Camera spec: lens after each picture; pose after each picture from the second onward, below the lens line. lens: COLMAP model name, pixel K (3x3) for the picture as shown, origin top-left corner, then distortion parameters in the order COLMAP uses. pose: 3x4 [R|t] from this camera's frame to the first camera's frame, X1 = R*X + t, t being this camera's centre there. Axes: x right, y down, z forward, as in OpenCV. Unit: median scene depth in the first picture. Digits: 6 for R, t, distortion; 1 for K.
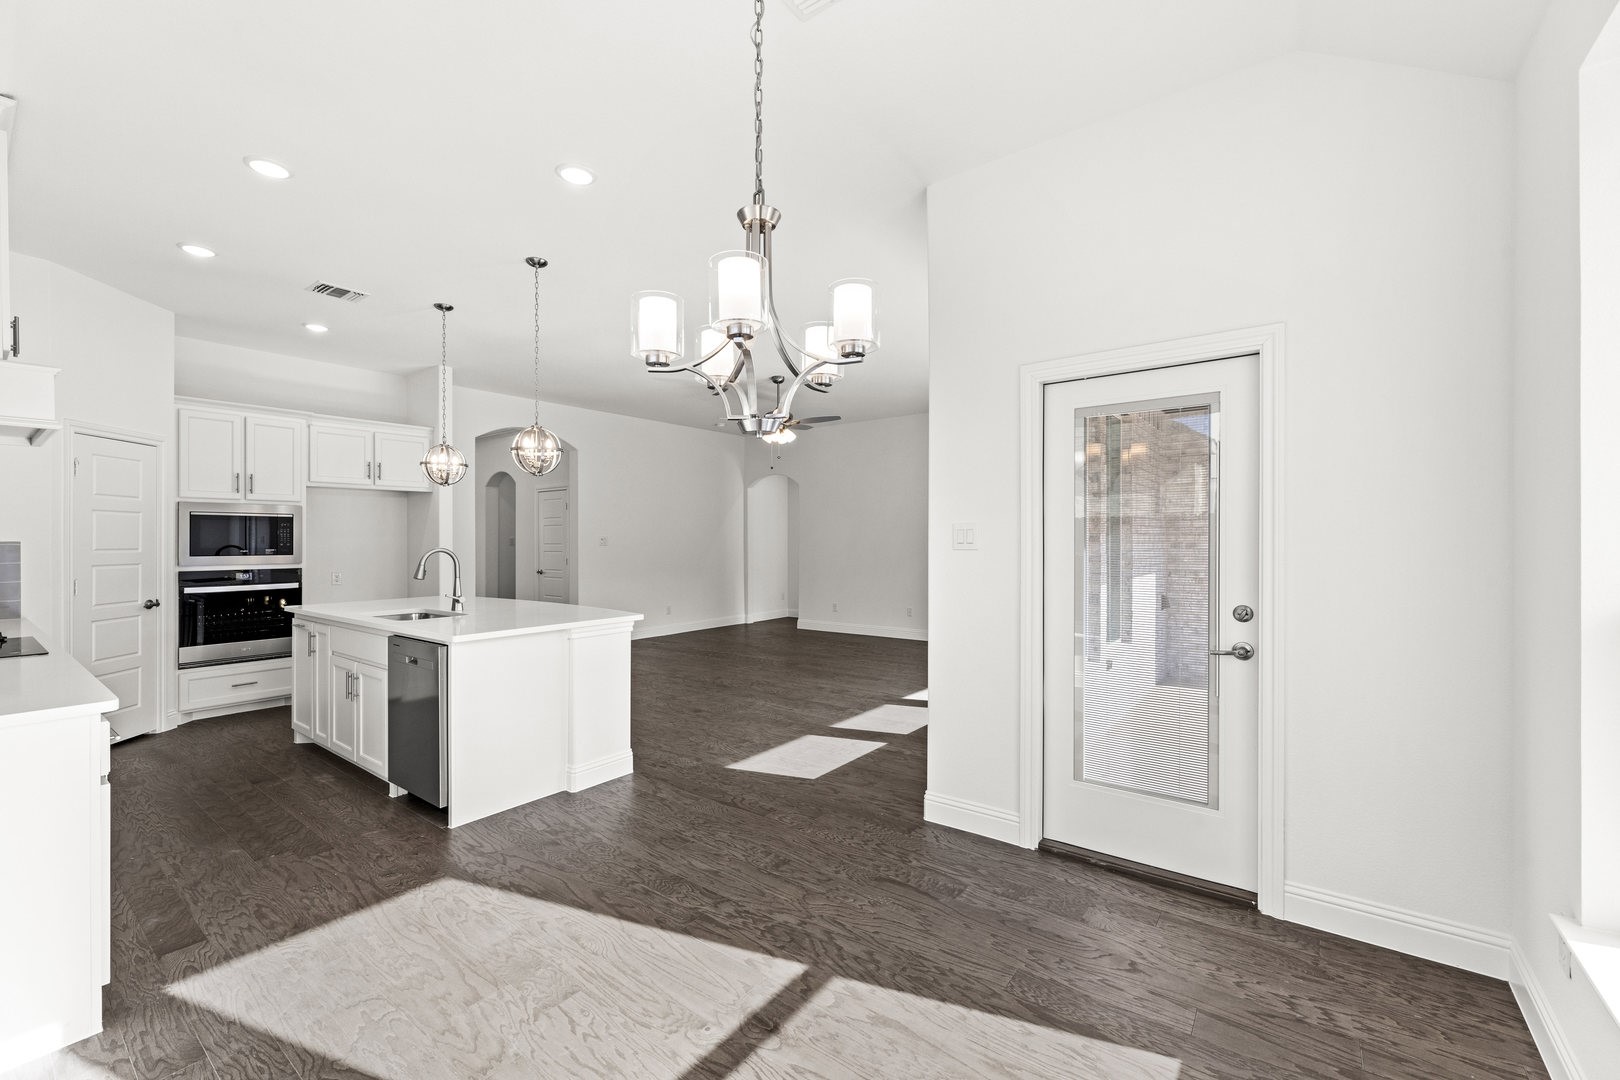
lens RADIAL K [[656.1, 0, 807.2], [0, 656.1, 535.6], [0, 0, 1]] dist [0.000774, 0.000207]
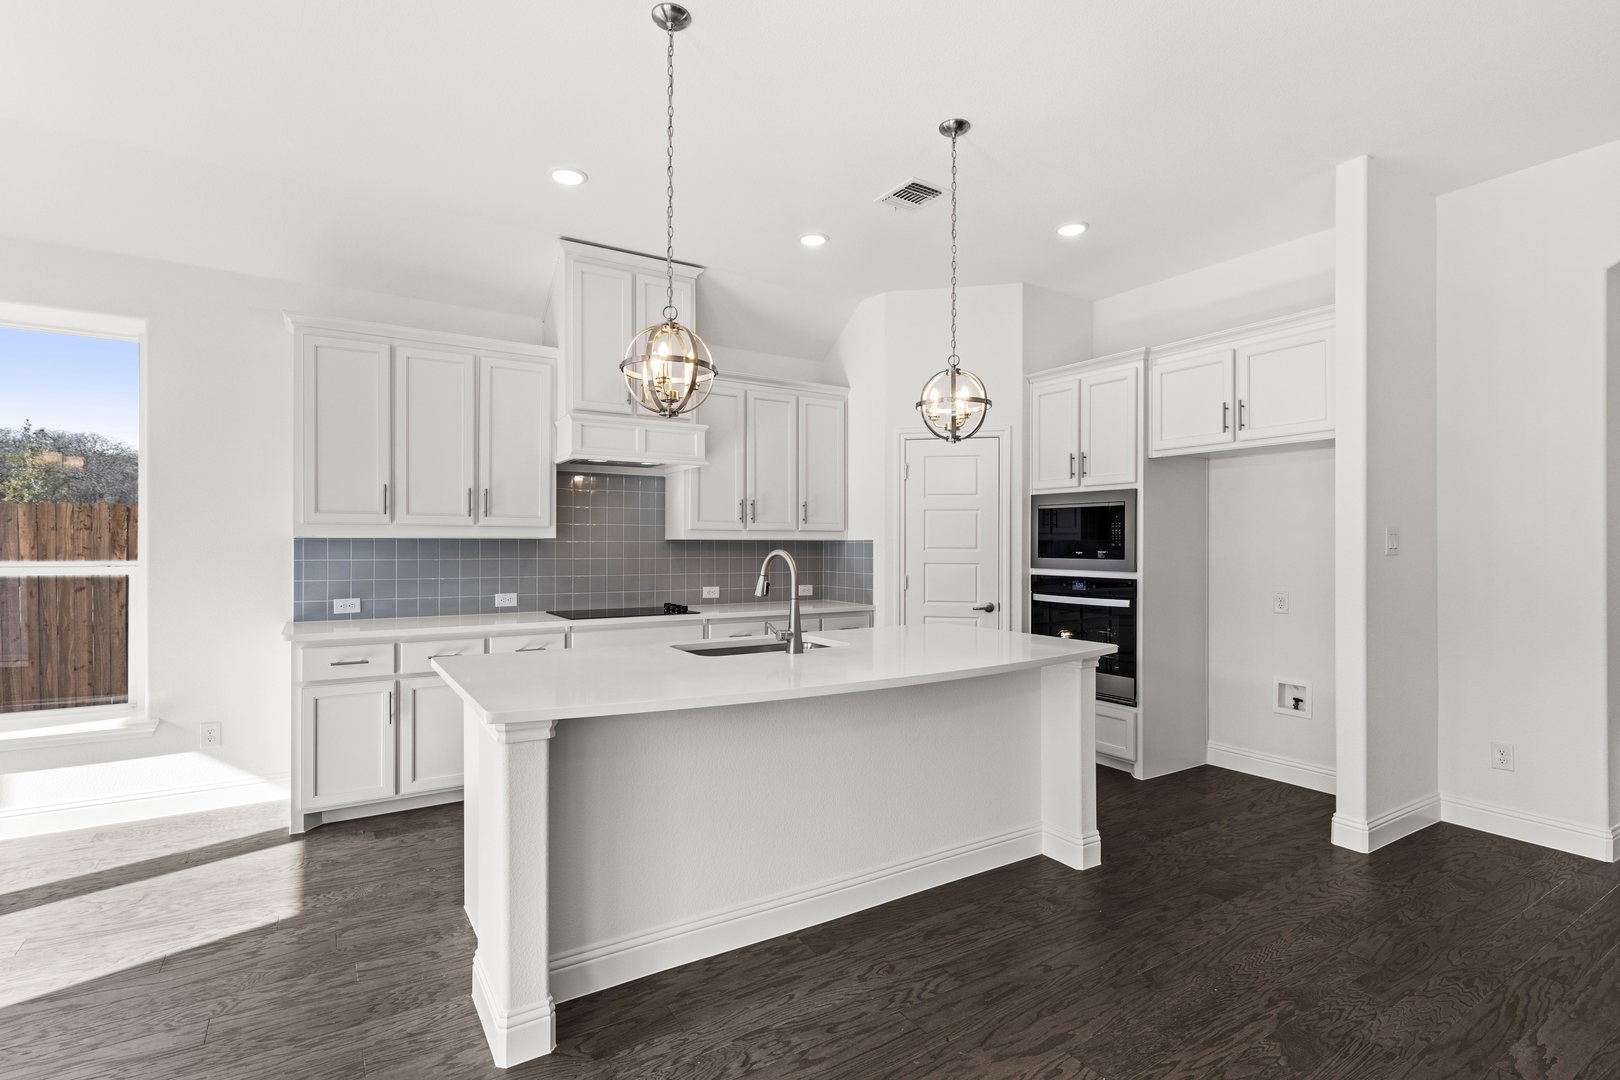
lens RADIAL K [[775.7, 0, 801.2], [0, 775.7, 539.8], [0, 0, 1]] dist [0.002400, -0.000007]
pose [[-0.344294, -0.000410, -0.938862, 0.116188], [0.004909, 0.999985, -0.002237, 0.009361], [0.938849, -0.005379, -0.344287, 1.058917]]
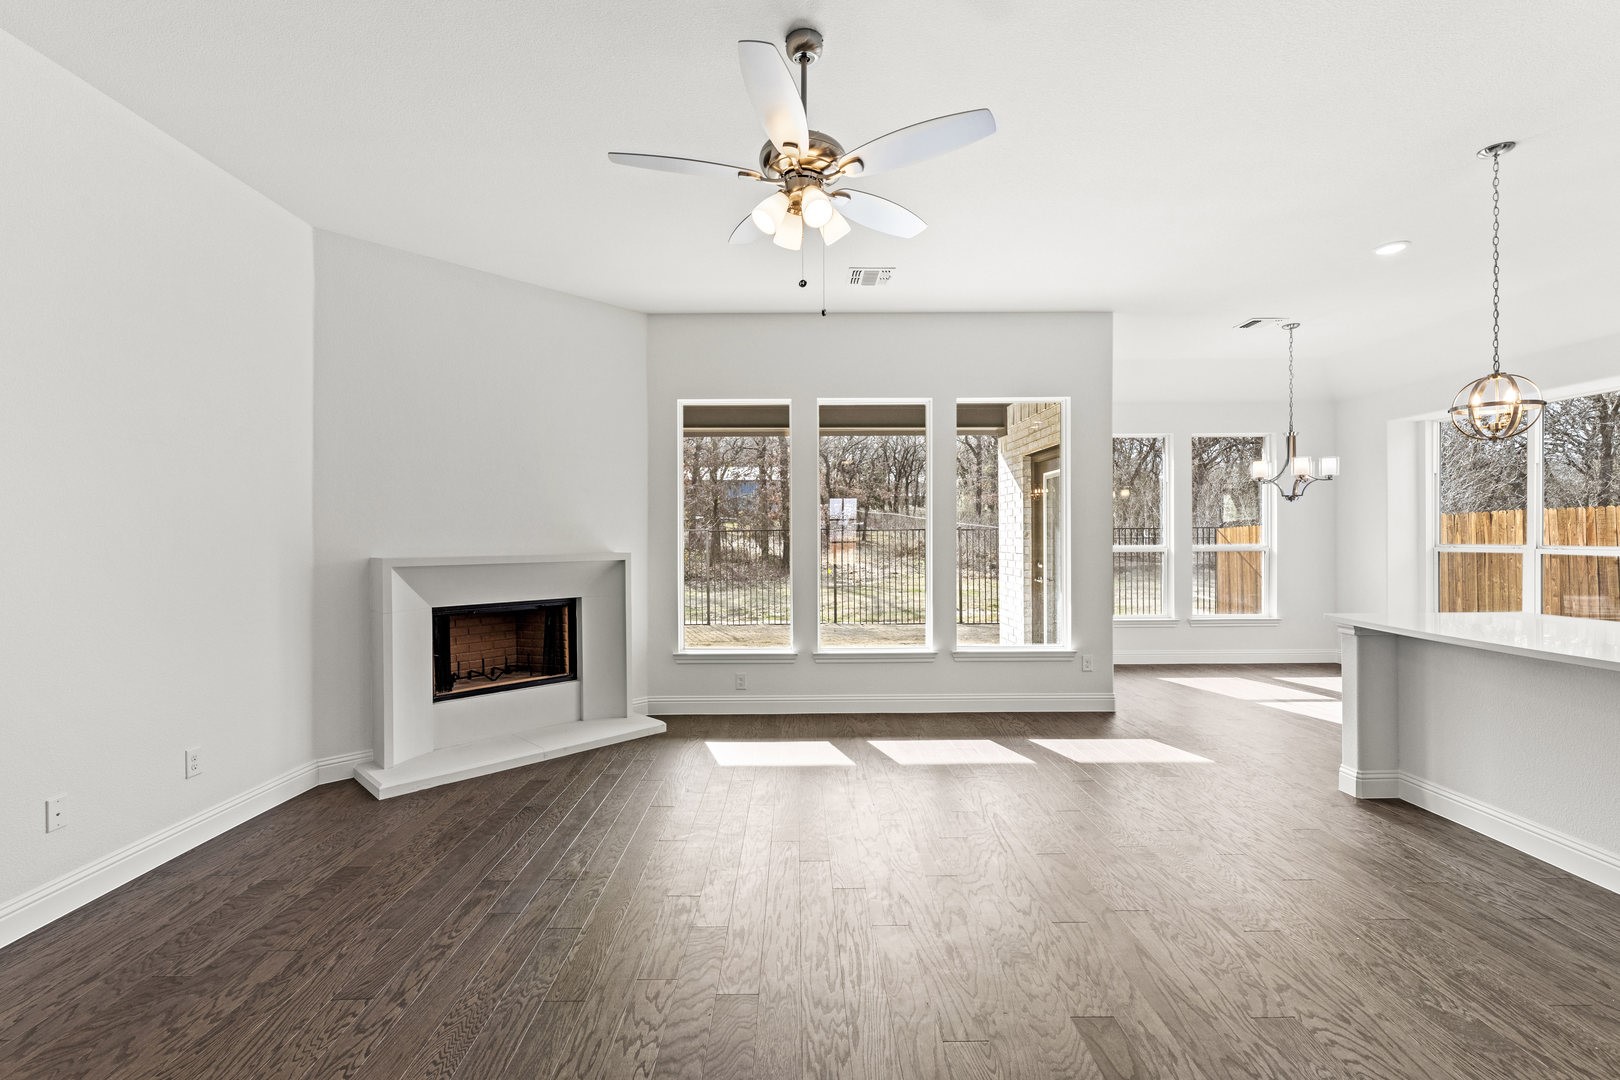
lens RADIAL K [[705.8, 0, 805.1], [0, 705.8, 544.6], [0, 0, 1]] dist [-0.002255, -0.000334]
pose [[-0.616543, 0.001565, 0.787320, -0.446119], [0.003282, 0.999994, 0.000582, 0.018575], [-0.787314, 0.002943, -0.616545, 1.679816]]
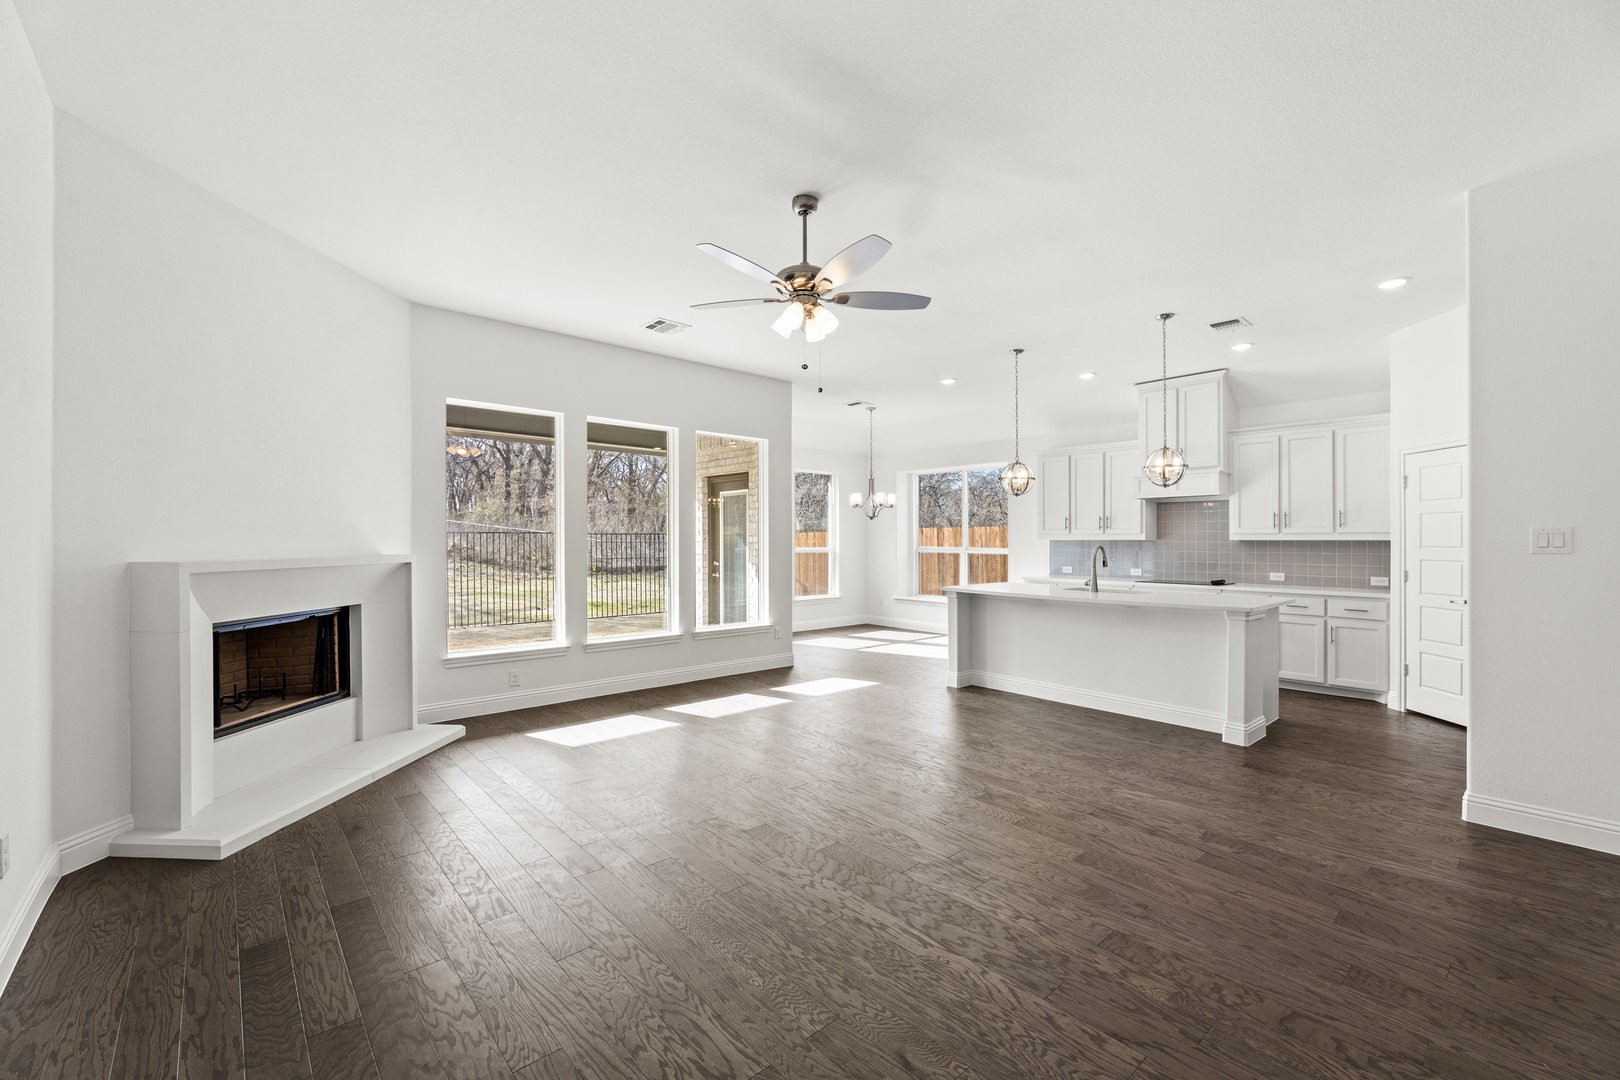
lens RADIAL K [[651.1, 0, 810.0], [0, 651.1, 540.0], [0, 0, 1]] dist [0.001959, 0.000370]
pose [[-0.981648, 0.002388, 0.190689, -0.189275], [0.000475, 0.999949, -0.010082, 0.019345], [-0.190703, -0.009806, -0.981599, 2.023711]]
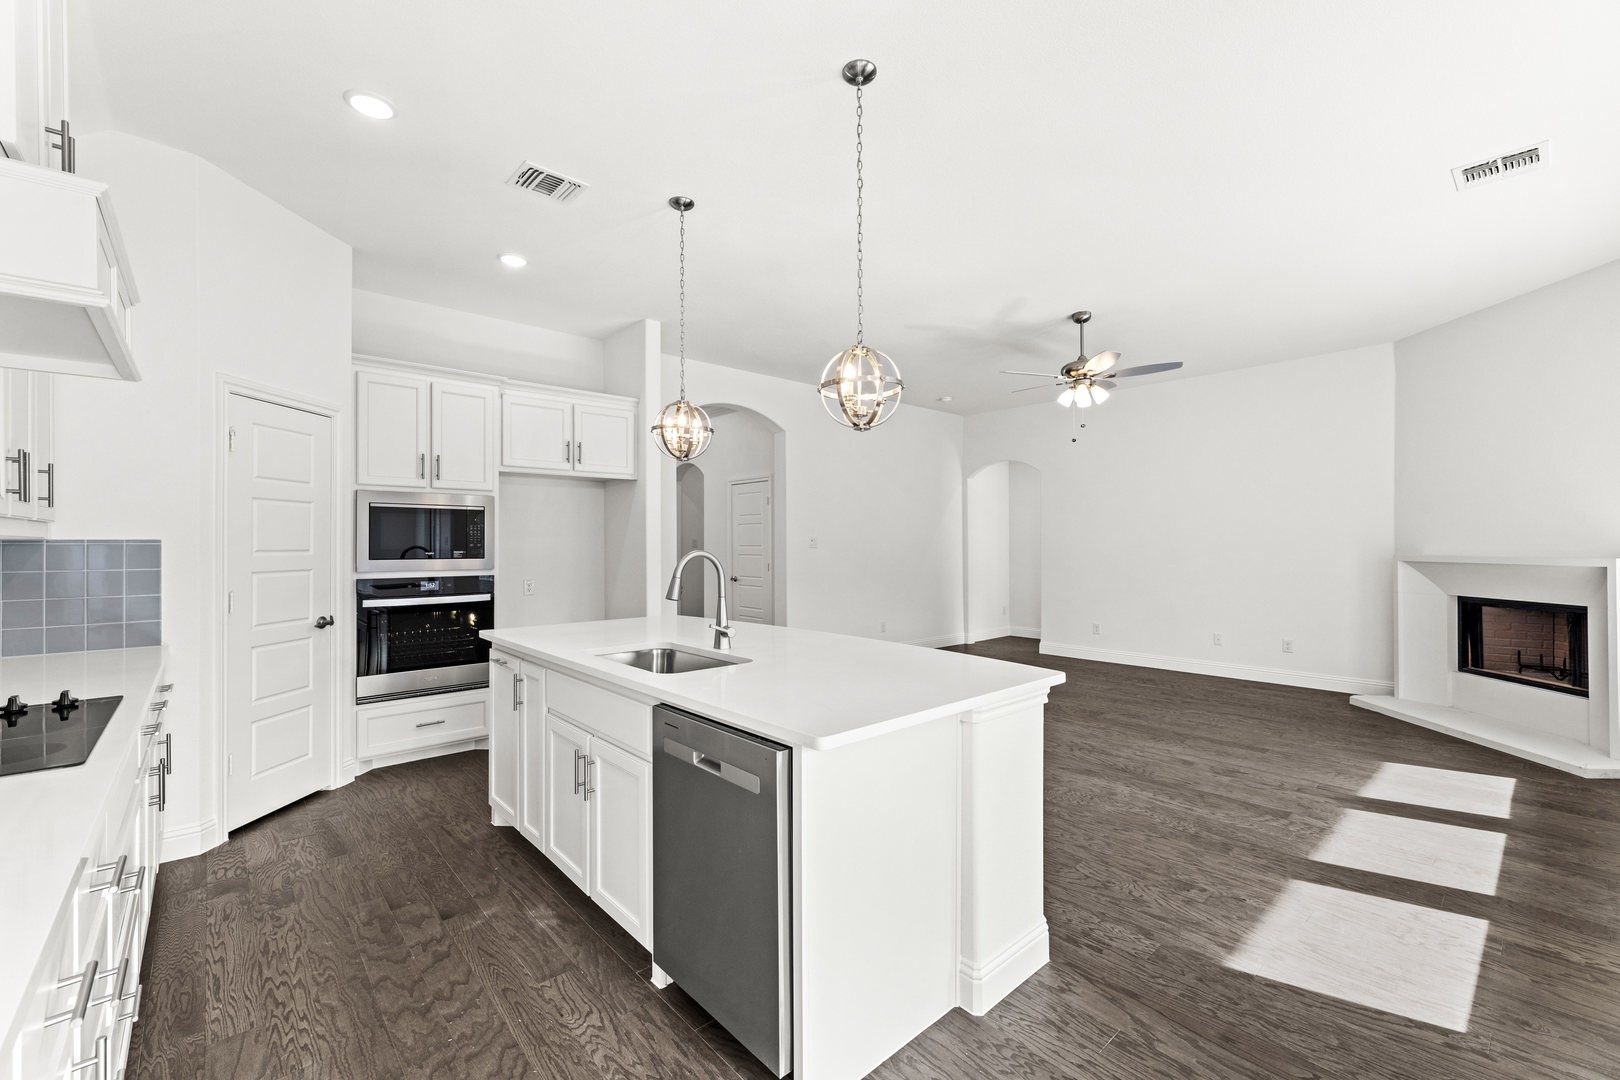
lens RADIAL K [[666.8, 0, 810.7], [0, 666.8, 537.7], [0, 0, 1]] dist [0.000366, -0.000122]
pose [[0.982280, -0.000170, -0.187420, -0.276212], [-0.000035, 0.999999, -0.001091, 0.005968], [0.187421, 0.001078, 0.982279, 0.319717]]
